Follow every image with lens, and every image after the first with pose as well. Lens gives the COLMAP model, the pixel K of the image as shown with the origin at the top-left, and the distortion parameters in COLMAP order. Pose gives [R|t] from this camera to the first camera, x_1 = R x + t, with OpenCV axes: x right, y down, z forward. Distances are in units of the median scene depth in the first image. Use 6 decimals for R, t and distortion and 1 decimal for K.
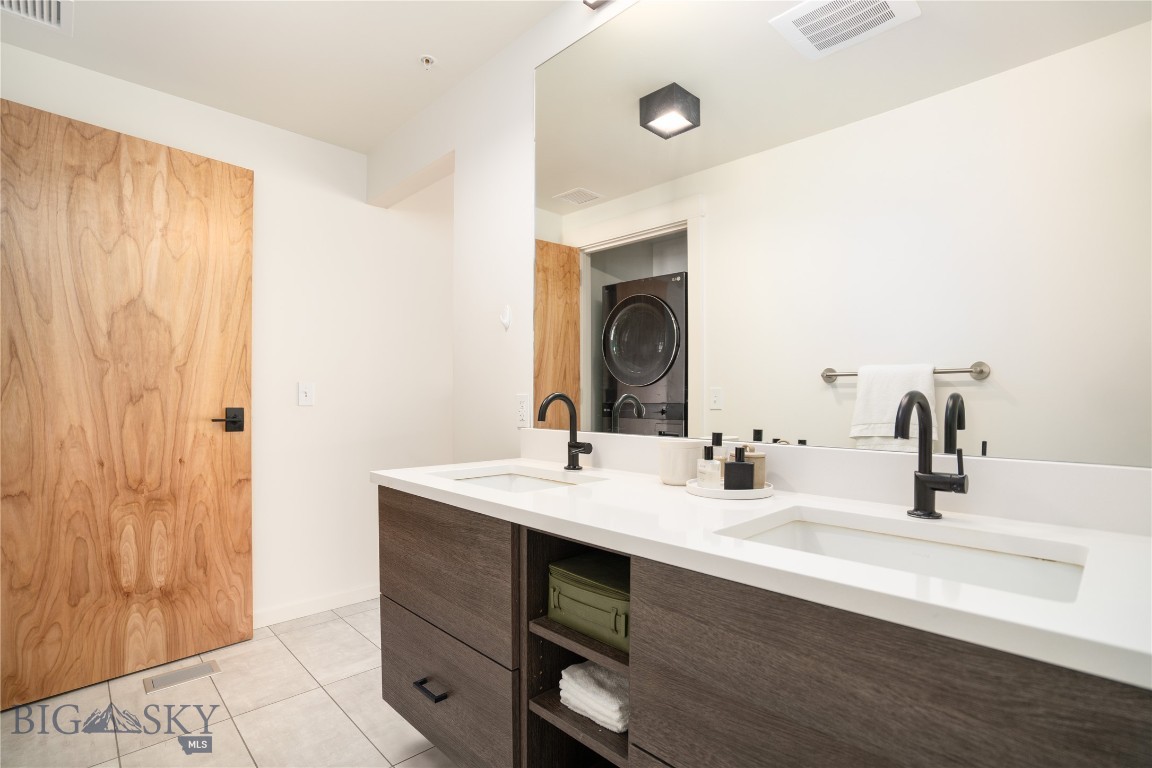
lens RADIAL K [[539.6, 0, 575.4], [0, 539.6, 391.3], [0, 0, 1]] dist [-0.045525, 0.010801]
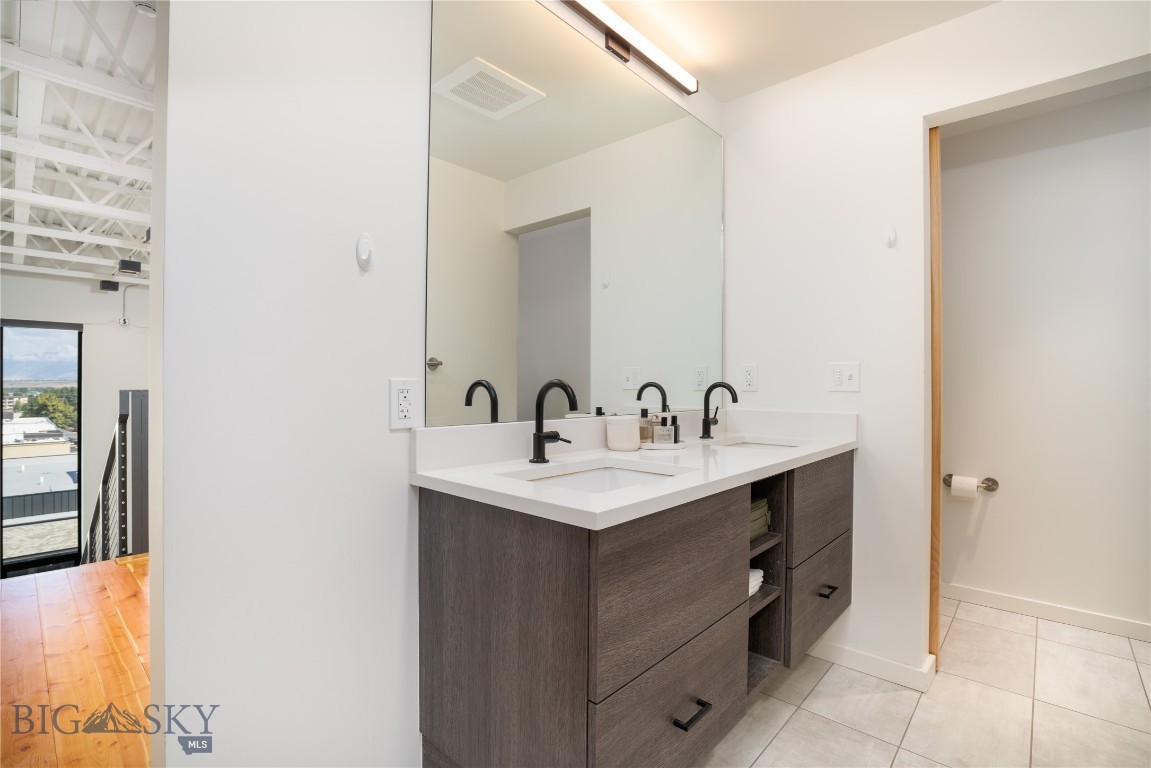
lens RADIAL K [[539.1, 0, 573.7], [0, 539.1, 383.9], [0, 0, 1]] dist [-0.045525, 0.010801]
pose [[-0.077035, 0.001567, 0.997027, -0.934695], [-0.020678, 0.999781, -0.003169, 0.015100], [-0.996814, -0.020860, -0.076986, 1.047959]]
